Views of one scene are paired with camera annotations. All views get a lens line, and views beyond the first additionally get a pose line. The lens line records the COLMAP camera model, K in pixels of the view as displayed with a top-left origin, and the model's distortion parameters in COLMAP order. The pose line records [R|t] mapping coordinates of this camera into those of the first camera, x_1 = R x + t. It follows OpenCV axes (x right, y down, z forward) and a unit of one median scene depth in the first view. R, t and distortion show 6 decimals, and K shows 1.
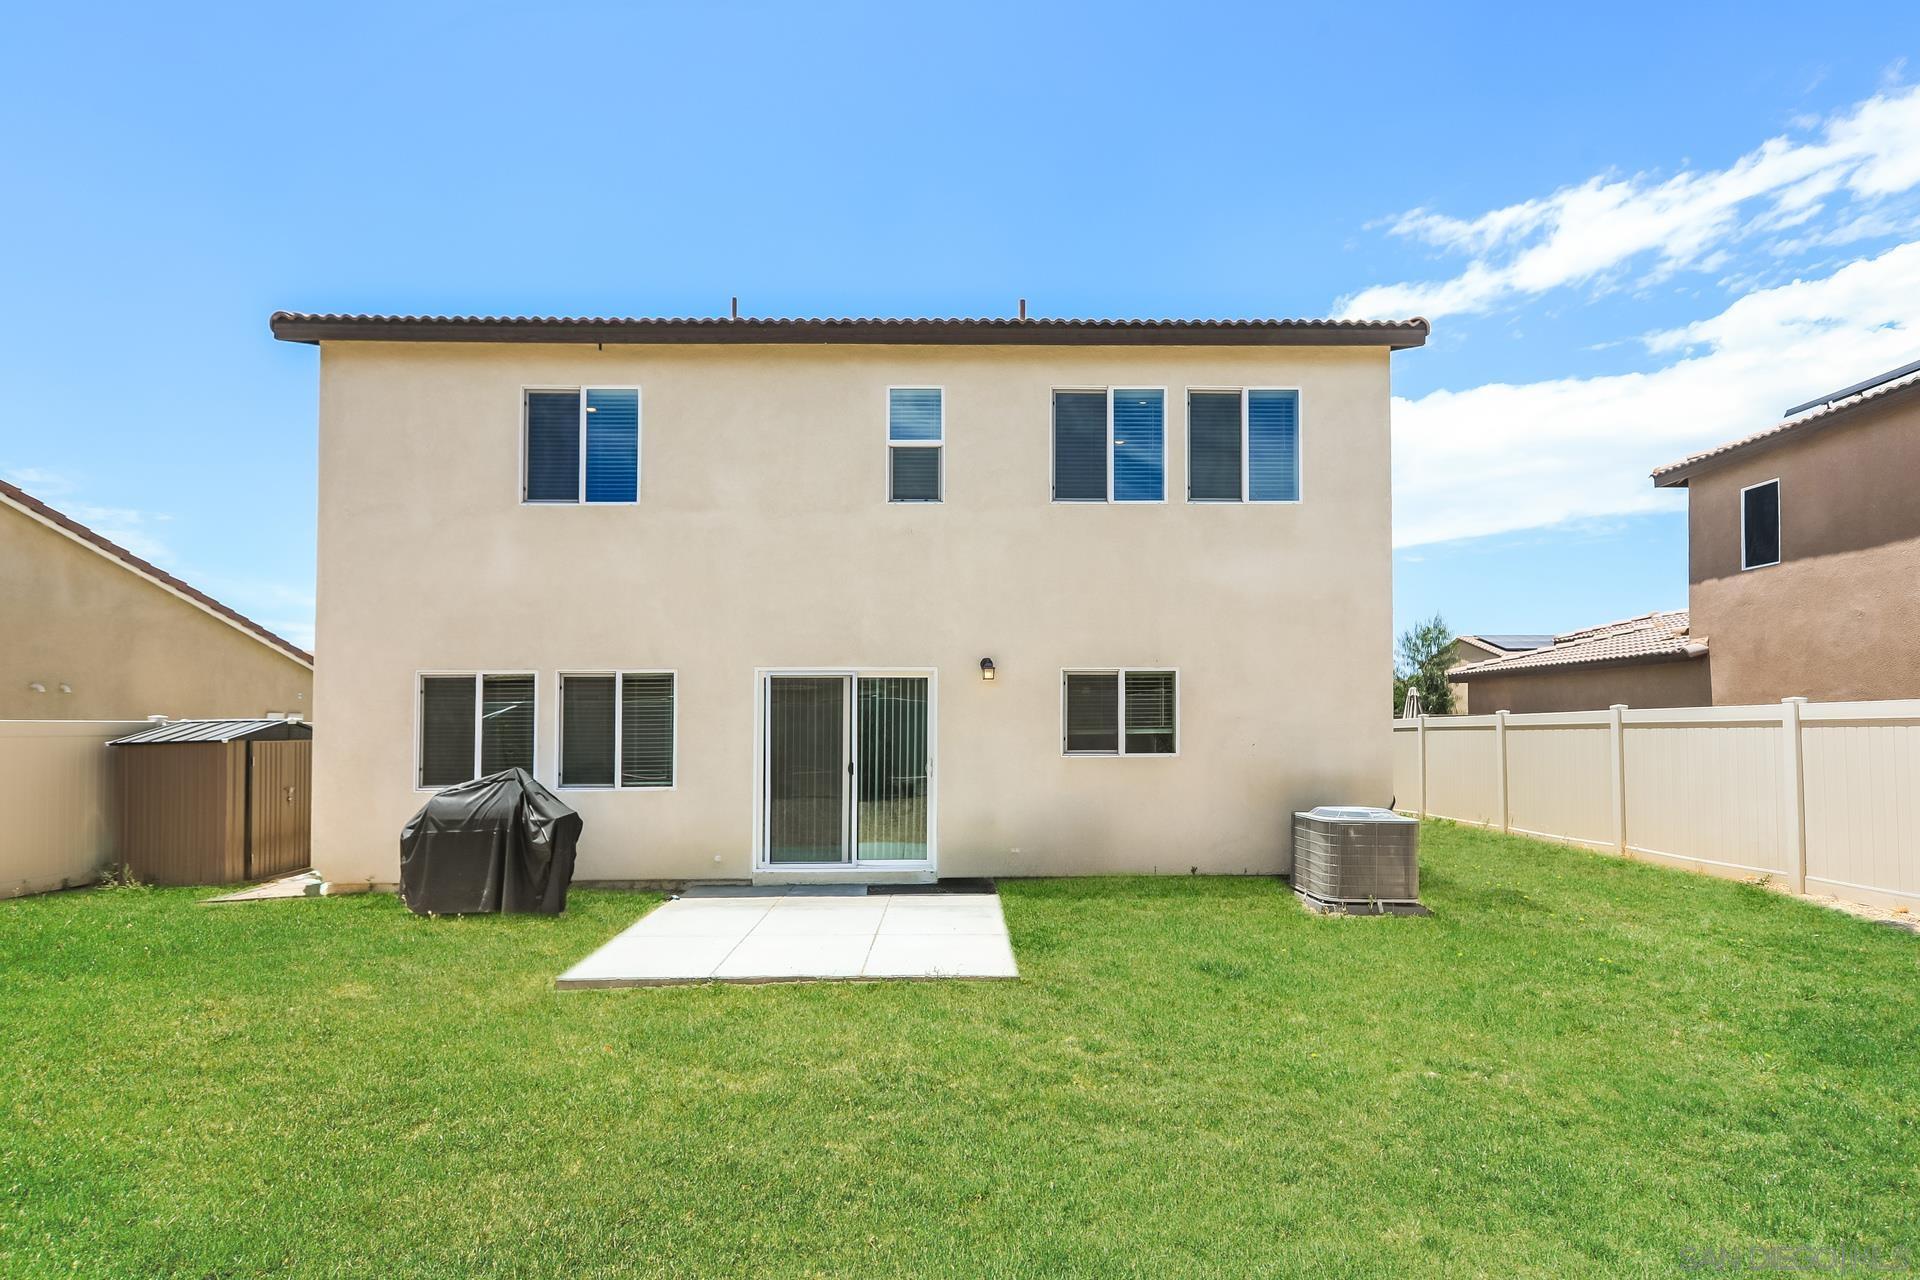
lens RADIAL K [[964.2, 0, 963.6], [0, 964.2, 735.5], [0, 0, 1]] dist [-0.022657, 0.000186]
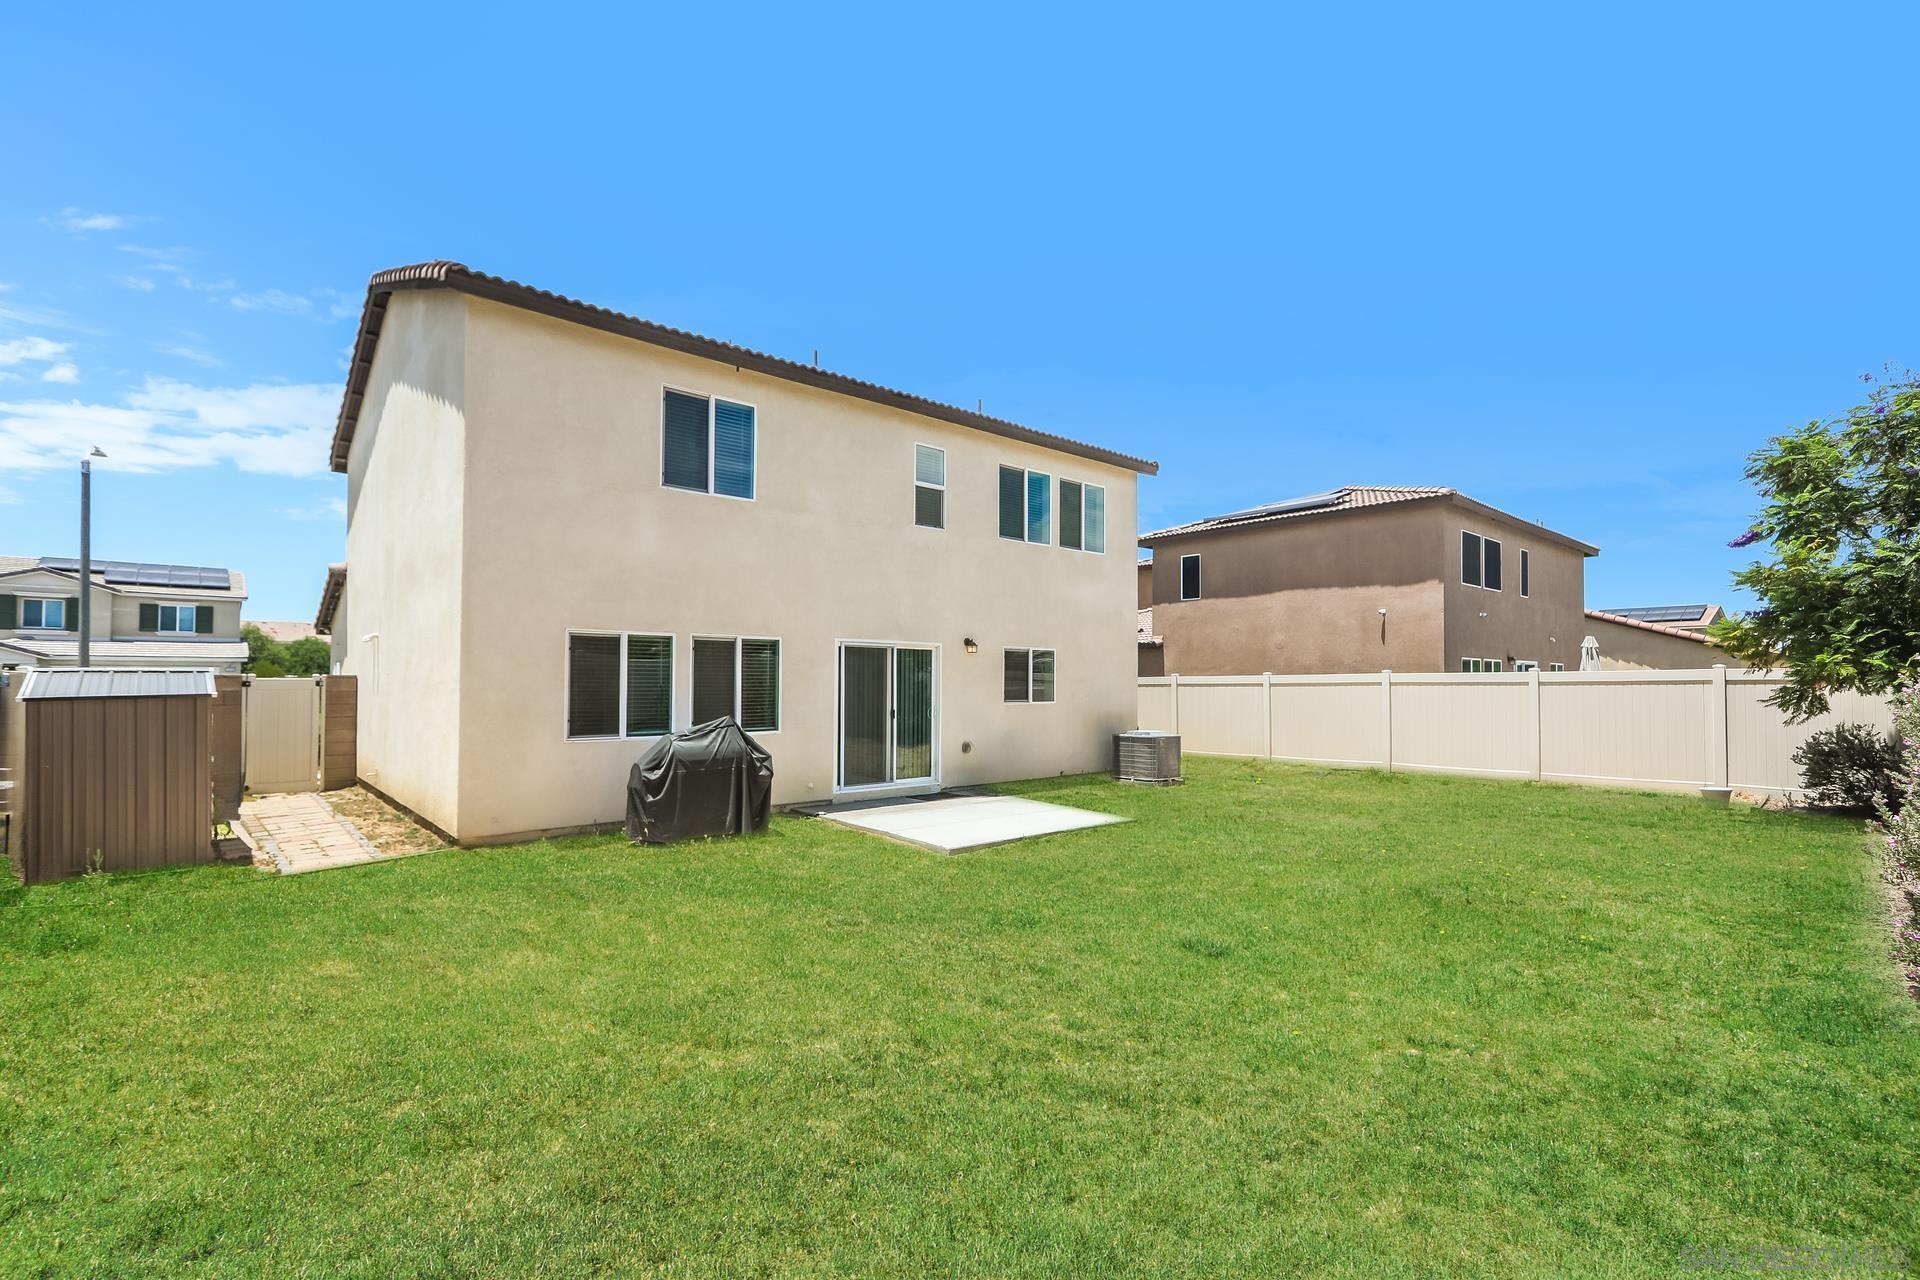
lens RADIAL K [[869.4, 0, 958.8], [0, 869.4, 693.5], [0, 0, 1]] dist [0.000532, 0.000054]
pose [[0.769984, -0.001988, 0.638060, -0.839037], [0.002078, 0.999998, 0.000608, 0.004509], [-0.638060, 0.000857, 0.769986, -0.022835]]
